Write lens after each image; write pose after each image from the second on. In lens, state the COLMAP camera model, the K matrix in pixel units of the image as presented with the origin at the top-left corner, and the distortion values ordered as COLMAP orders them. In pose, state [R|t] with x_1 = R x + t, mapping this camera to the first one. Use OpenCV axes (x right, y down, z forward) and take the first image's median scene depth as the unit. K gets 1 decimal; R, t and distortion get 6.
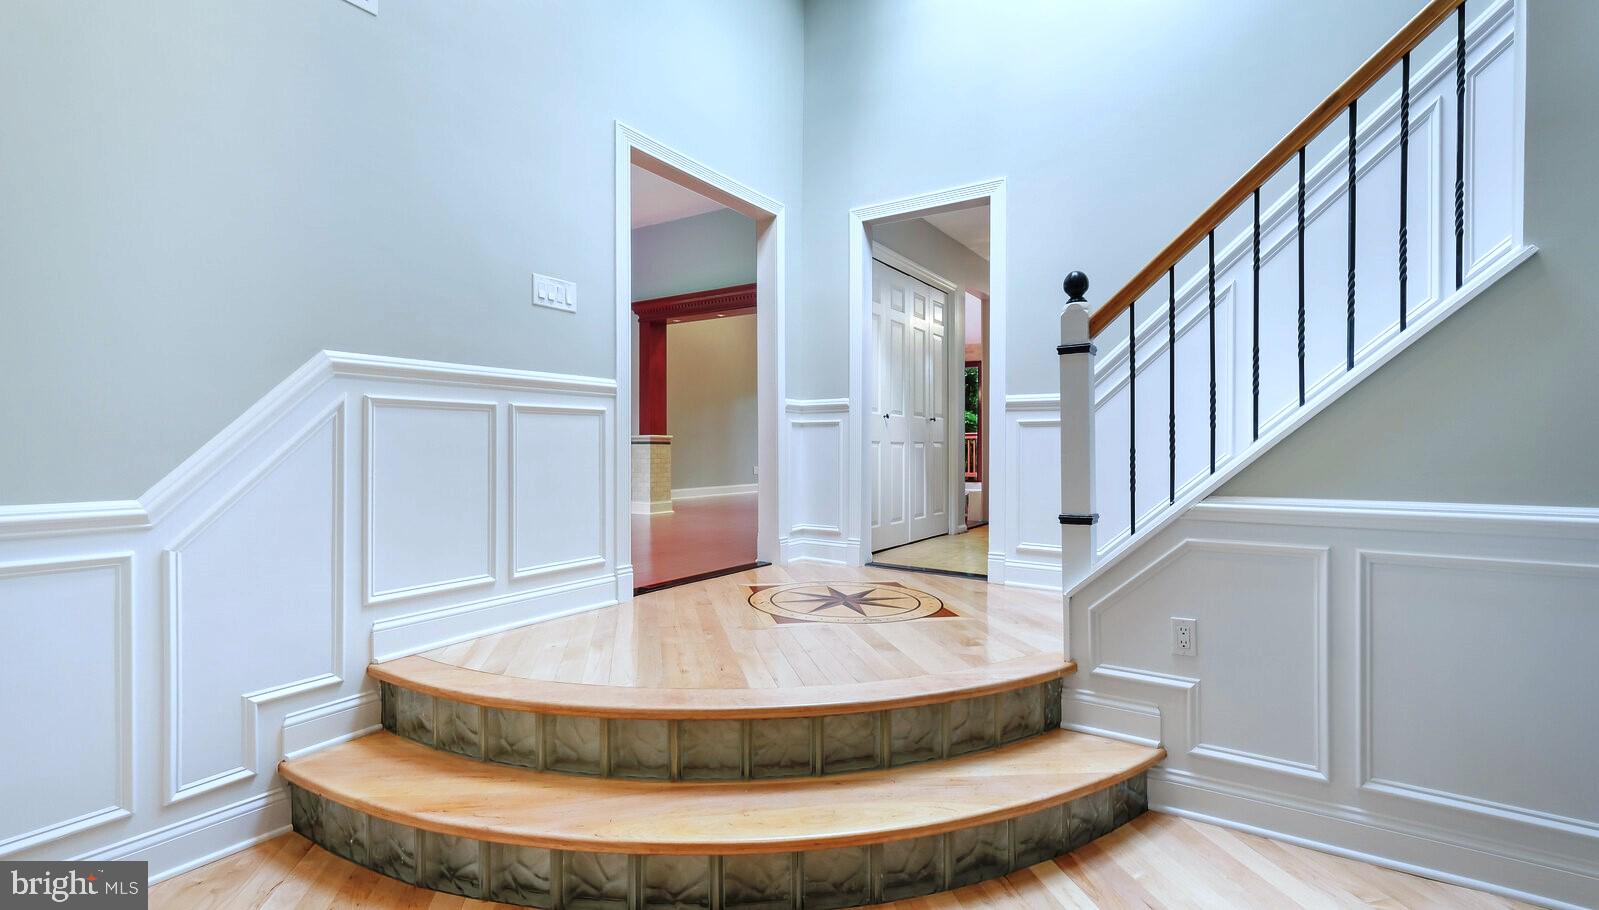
lens RADIAL K [[695.7, 0, 795.6], [0, 695.7, 452.3], [0, 0, 1]] dist [0.004552, -0.001168]
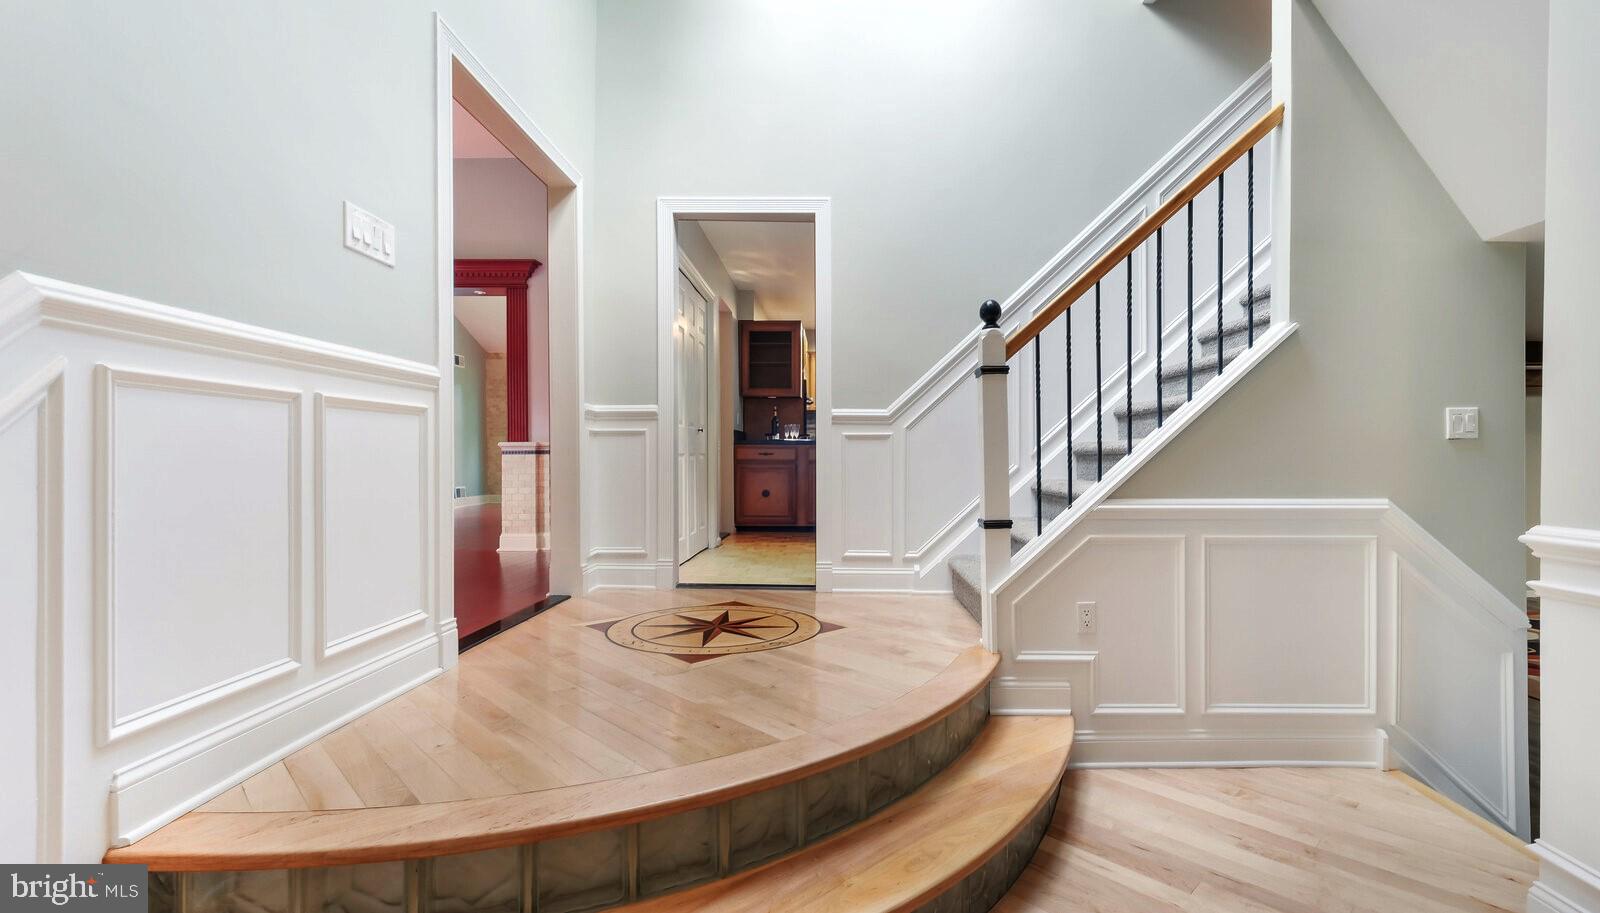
lens RADIAL K [[696.2, 0, 833.8], [0, 696.2, 462.7], [0, 0, 1]] dist [0.004552, -0.001168]
pose [[0.837616, -0.002106, 0.546256, -0.374980], [0.003444, 0.999993, -0.001425, -0.001020], [-0.546249, 0.003075, 0.837617, 0.191442]]
